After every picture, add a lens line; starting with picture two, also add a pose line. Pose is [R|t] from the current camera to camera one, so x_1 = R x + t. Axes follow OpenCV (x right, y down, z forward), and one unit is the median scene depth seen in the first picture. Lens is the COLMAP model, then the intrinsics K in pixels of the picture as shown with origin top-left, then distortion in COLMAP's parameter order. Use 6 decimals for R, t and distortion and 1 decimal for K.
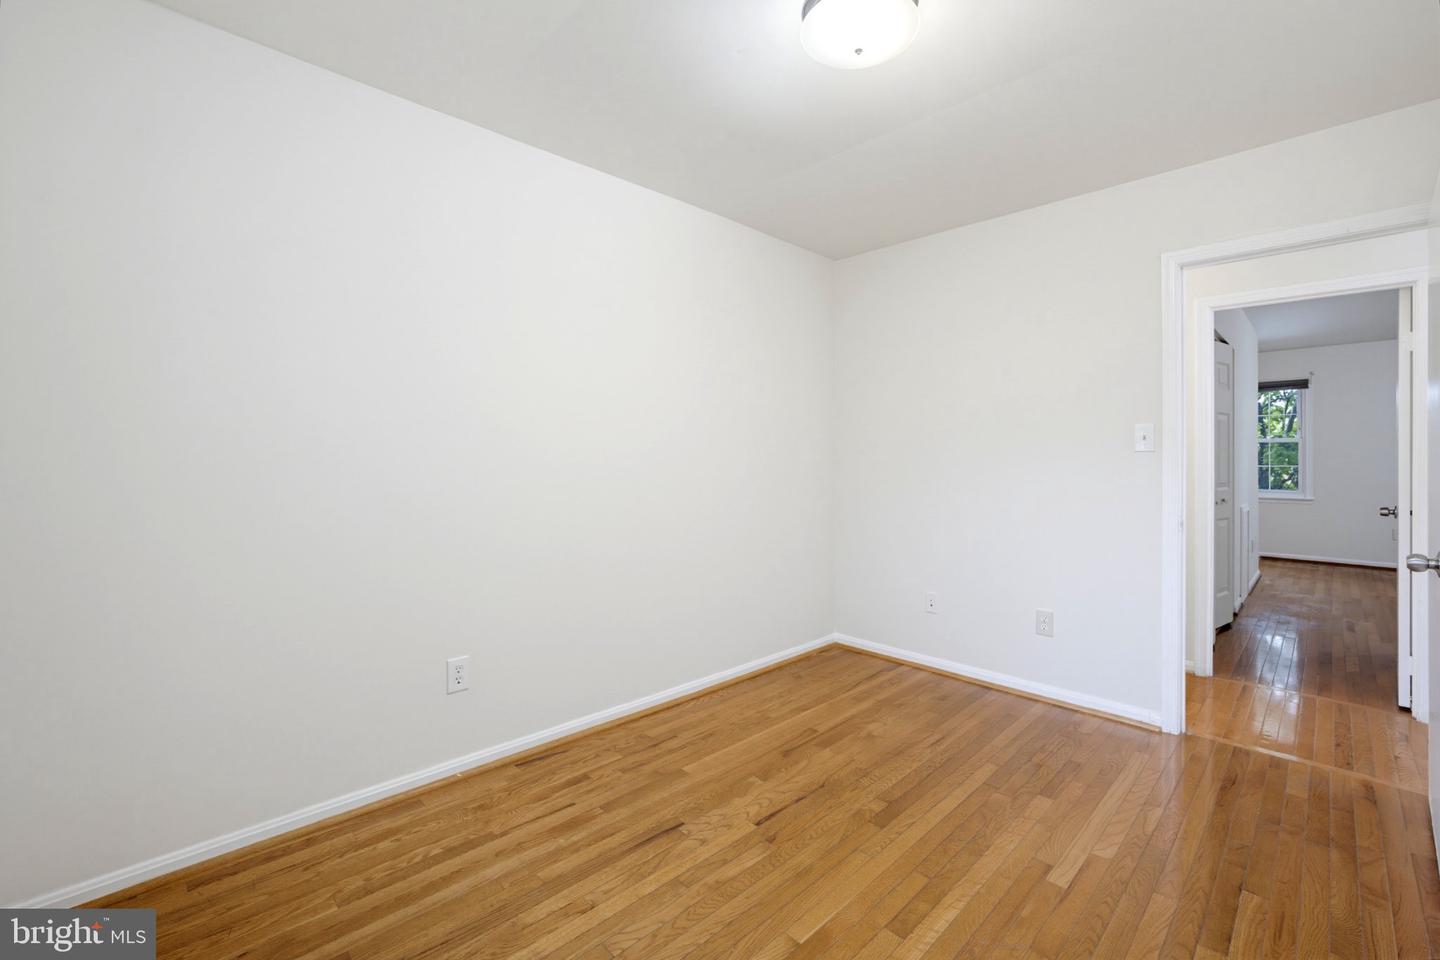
lens RADIAL K [[617.8, 0, 723.9], [0, 617.8, 458.6], [0, 0, 1]] dist [-0.001010, 0.000103]
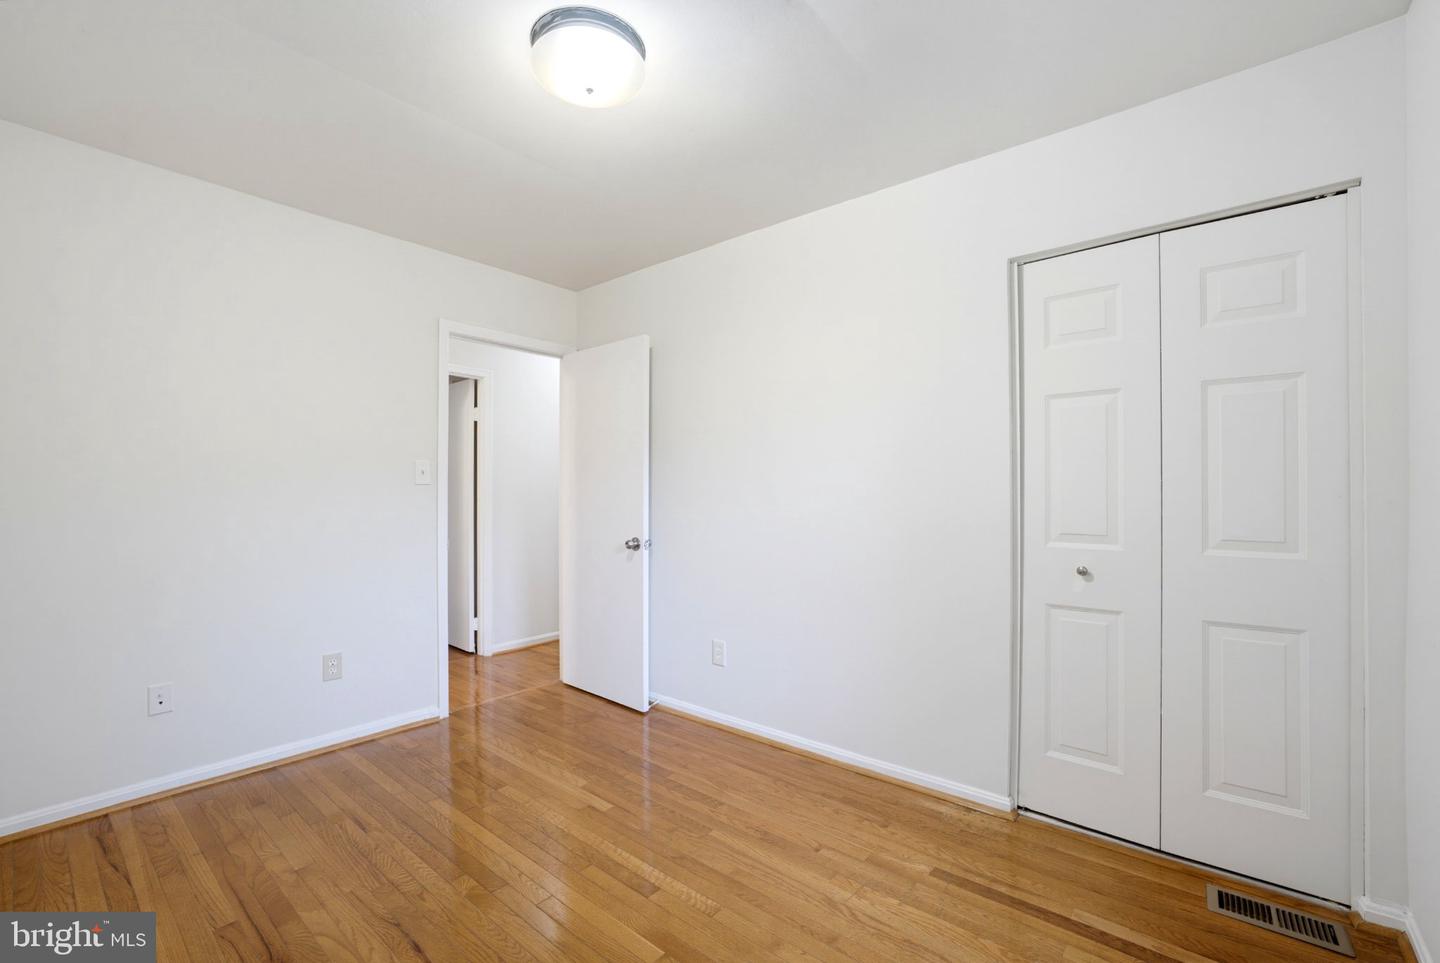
lens RADIAL K [[612.4, 0, 720.2], [0, 612.4, 488.7], [0, 0, 1]] dist [-0.002015, 0.000210]
pose [[-0.074490, 0.001183, 0.997221, -0.477490], [0.004123, 0.999991, -0.000878, 0.000062], [-0.997213, 0.004046, -0.074495, 0.512297]]
